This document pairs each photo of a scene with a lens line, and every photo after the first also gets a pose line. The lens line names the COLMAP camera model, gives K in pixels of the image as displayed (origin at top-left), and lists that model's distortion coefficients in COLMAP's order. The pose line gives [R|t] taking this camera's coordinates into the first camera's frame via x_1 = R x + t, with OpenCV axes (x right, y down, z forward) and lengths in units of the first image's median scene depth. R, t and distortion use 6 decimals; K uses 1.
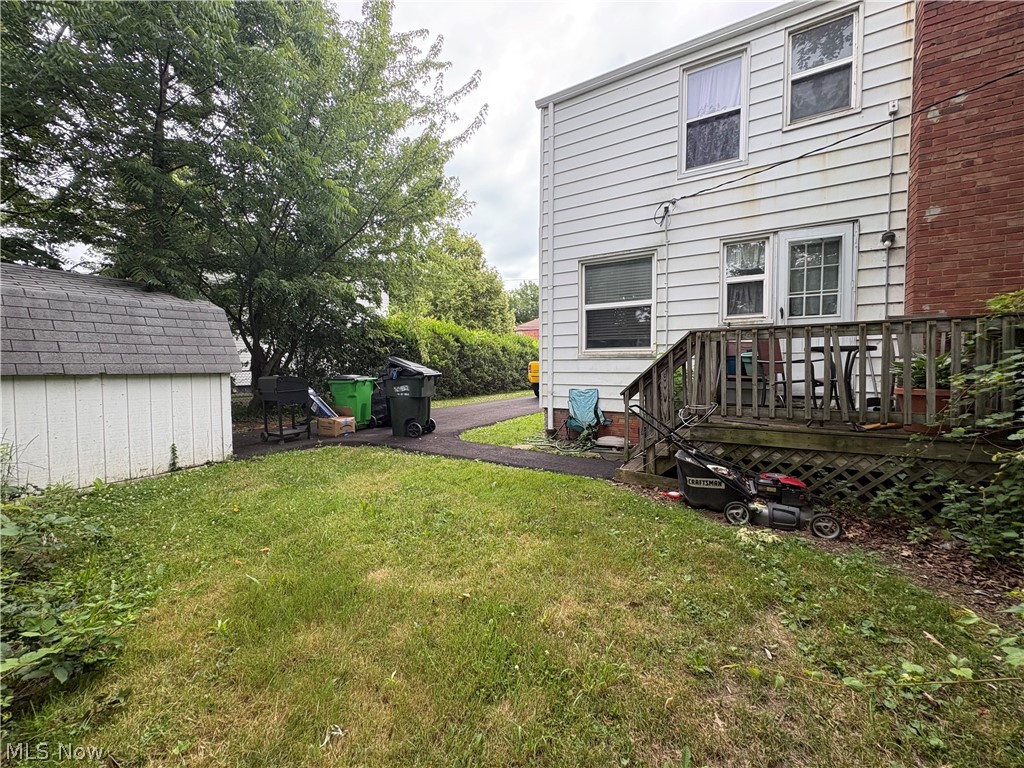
lens RADIAL K [[409.9, 0, 511.6], [0, 409.9, 382.5], [0, 0, 1]] dist [0.001263, -0.000056]
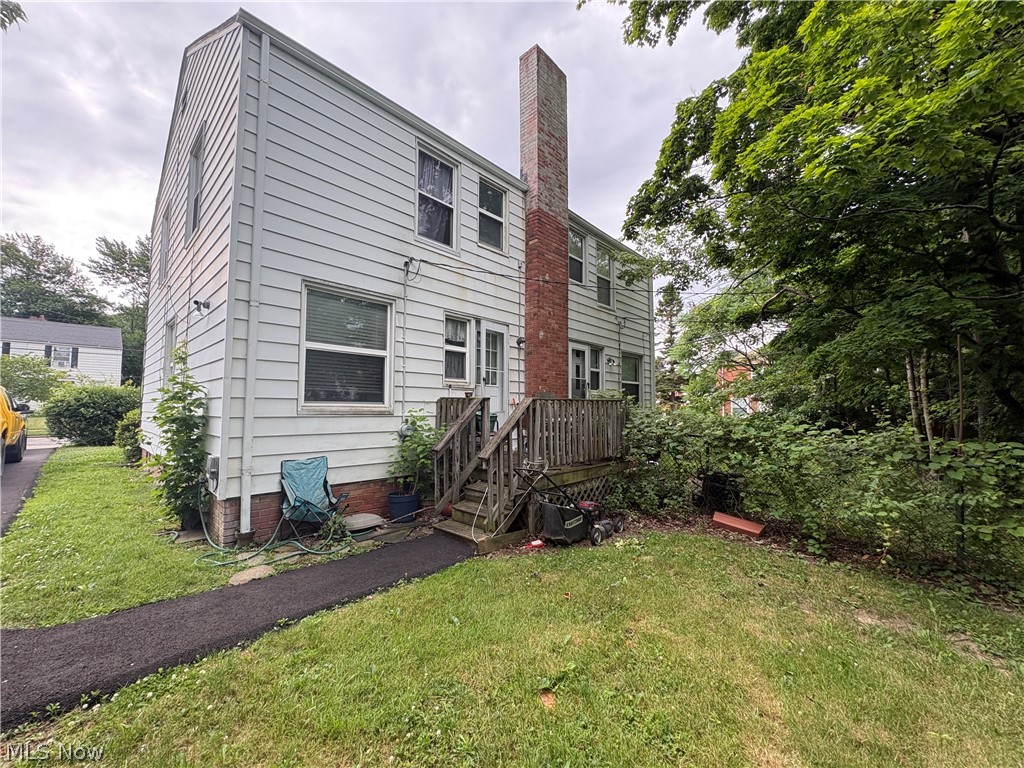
lens RADIAL K [[409.9, 0, 511.6], [0, 409.9, 382.5], [0, 0, 1]] dist [0.001263, -0.000056]
pose [[0.198533, 0.069016, 0.977661, -0.509641], [0.034345, 0.996415, -0.077314, -0.054733], [-0.979492, 0.048927, 0.195451, 0.572993]]
